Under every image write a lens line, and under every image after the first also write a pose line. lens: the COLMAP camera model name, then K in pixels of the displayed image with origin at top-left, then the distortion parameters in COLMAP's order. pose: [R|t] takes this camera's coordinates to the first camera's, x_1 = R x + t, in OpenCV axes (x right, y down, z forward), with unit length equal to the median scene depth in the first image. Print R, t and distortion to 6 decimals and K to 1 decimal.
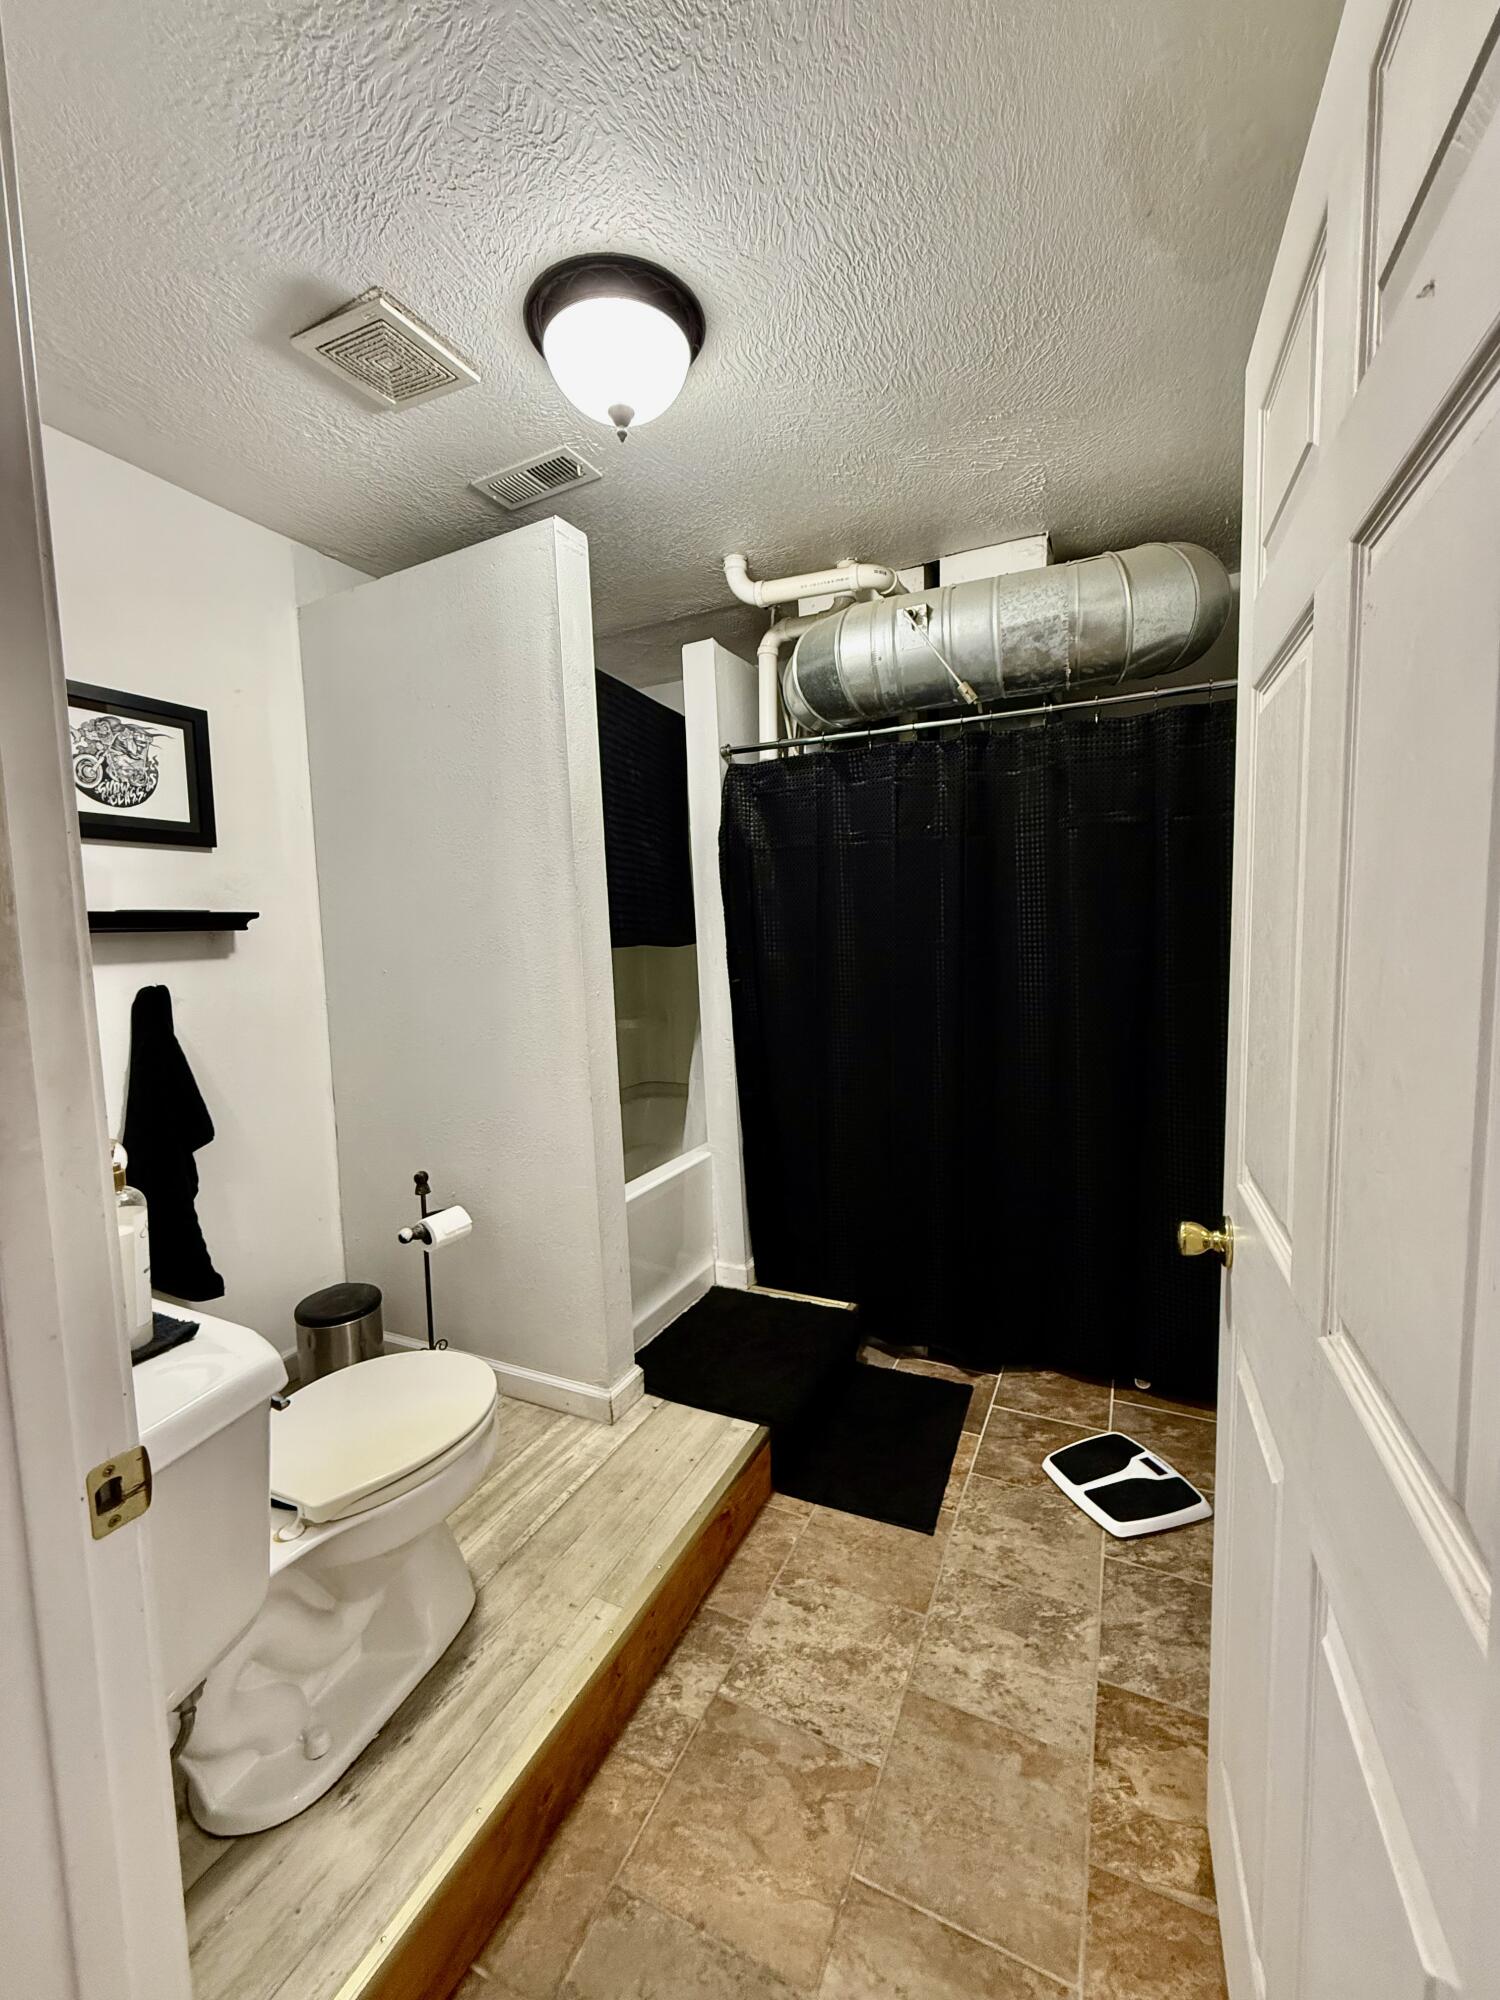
lens RADIAL K [[793.7, 0, 752.7], [0, 793.7, 995.0], [0, 0, 1]] dist [-0.001114, 0.000559]
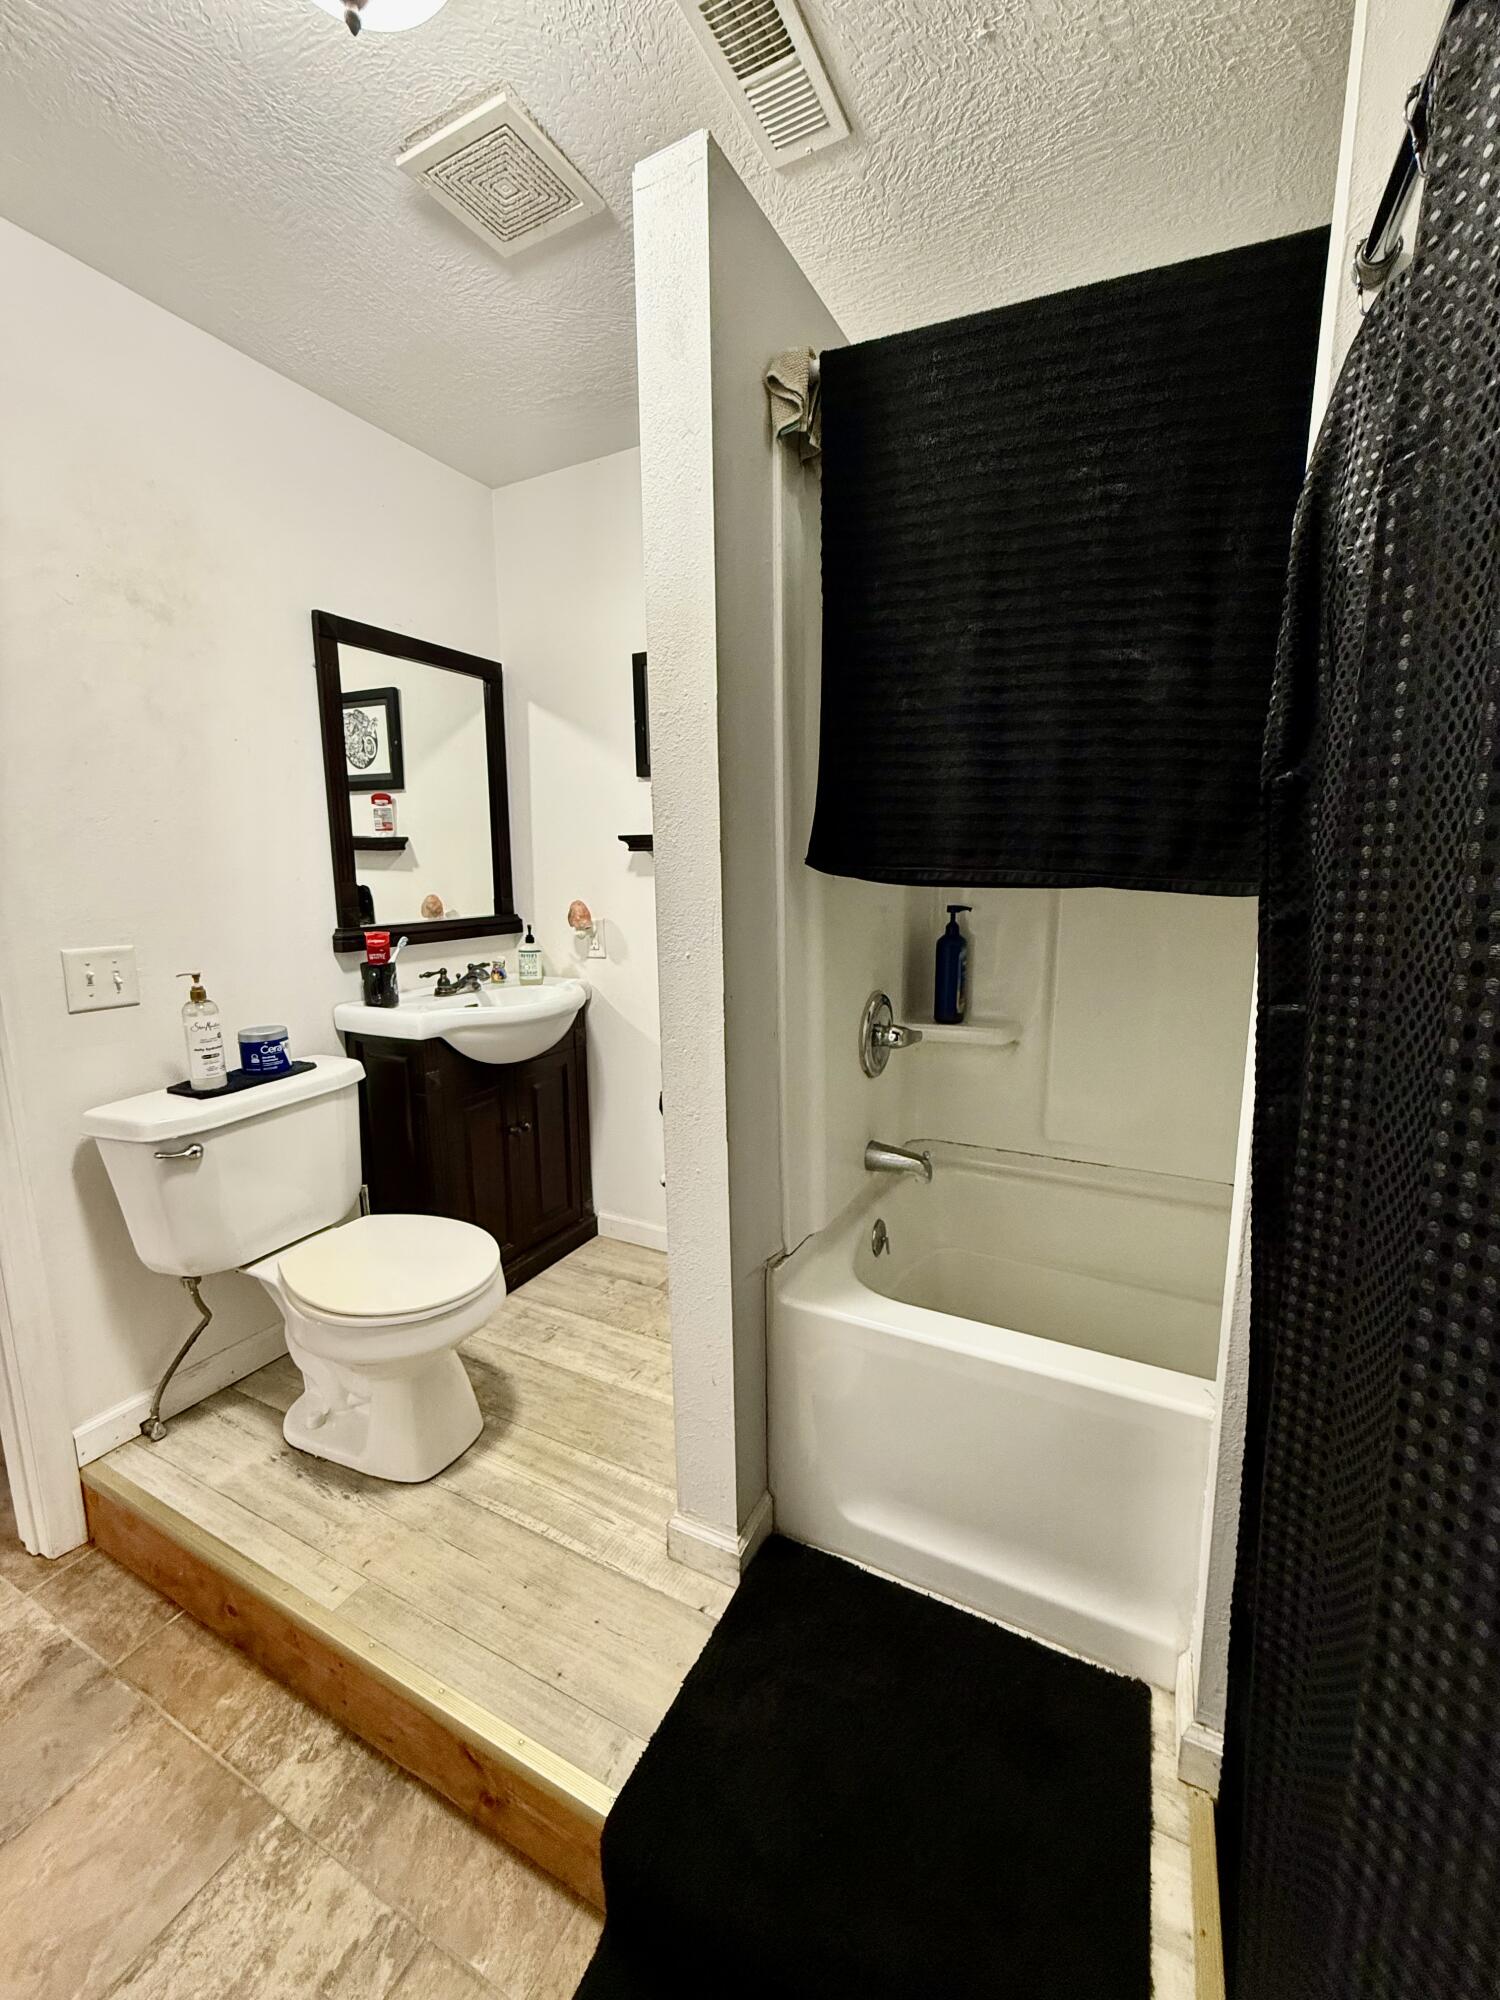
lens RADIAL K [[793.7, 0, 747.3], [0, 793.7, 993.9], [0, 0, 1]] dist [-0.001114, 0.000559]
pose [[-0.022518, 0.190719, -0.981386, 0.546807], [-0.078225, 0.978290, 0.191912, -0.123638], [0.996681, 0.081090, -0.007110, 1.334456]]
